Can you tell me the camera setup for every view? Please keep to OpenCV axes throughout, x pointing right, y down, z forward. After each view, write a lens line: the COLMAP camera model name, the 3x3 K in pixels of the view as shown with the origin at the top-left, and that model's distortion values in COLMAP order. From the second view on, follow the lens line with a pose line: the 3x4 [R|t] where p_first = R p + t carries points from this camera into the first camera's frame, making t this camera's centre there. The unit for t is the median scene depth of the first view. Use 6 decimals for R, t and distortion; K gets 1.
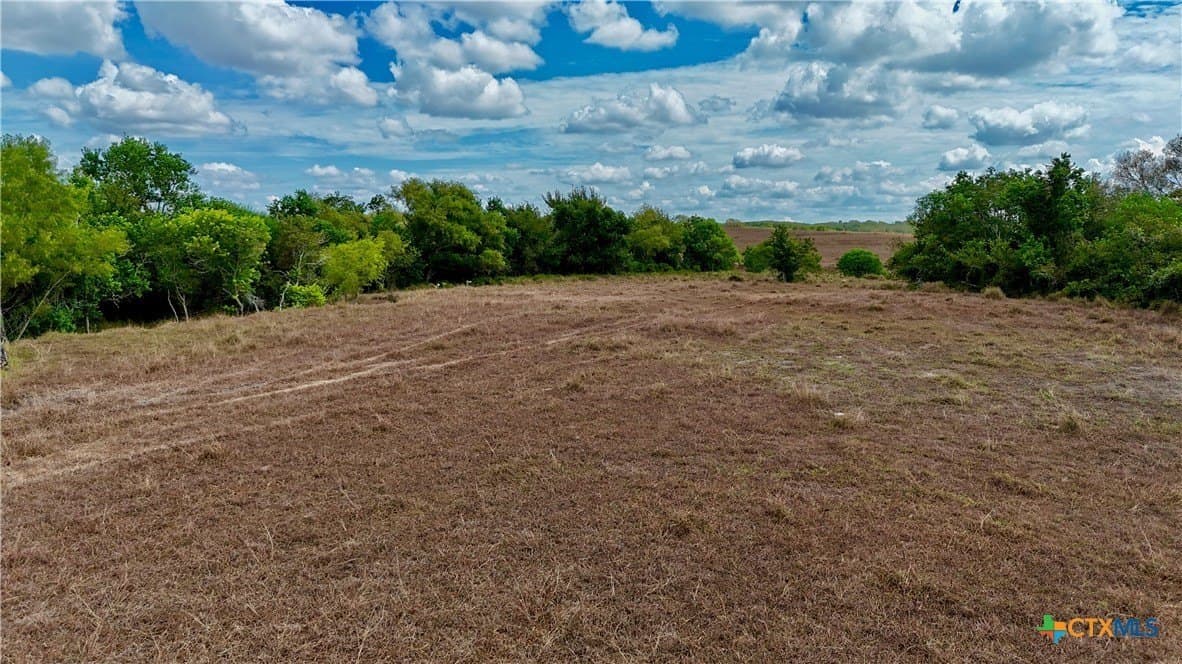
lens RADIAL K [[891.6, 0, 591.0], [0, 891.6, 332.0], [0, 0, 1]] dist [0.081790, -0.056420]
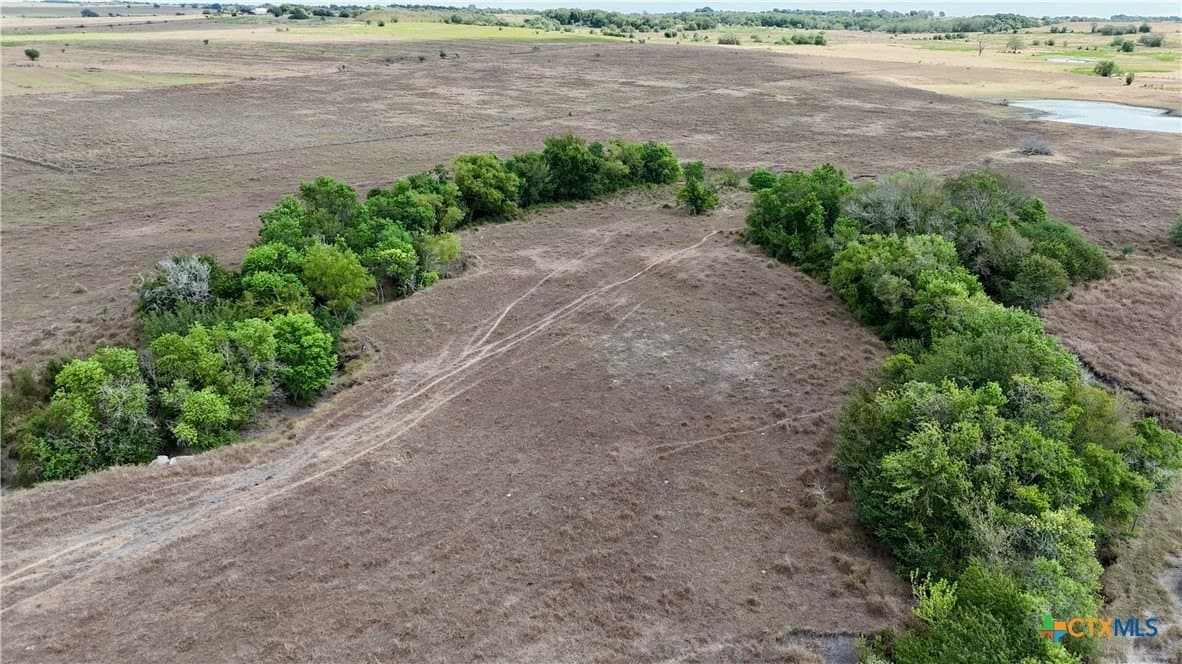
lens RADIAL K [[891.6, 0, 591.0], [0, 891.6, 332.0], [0, 0, 1]] dist [0.081790, -0.056420]
pose [[0.999922, 0.011997, -0.003410, 0.043806], [-0.010872, 0.972381, 0.233146, -0.238644], [0.006113, -0.233091, 0.972436, -0.634829]]
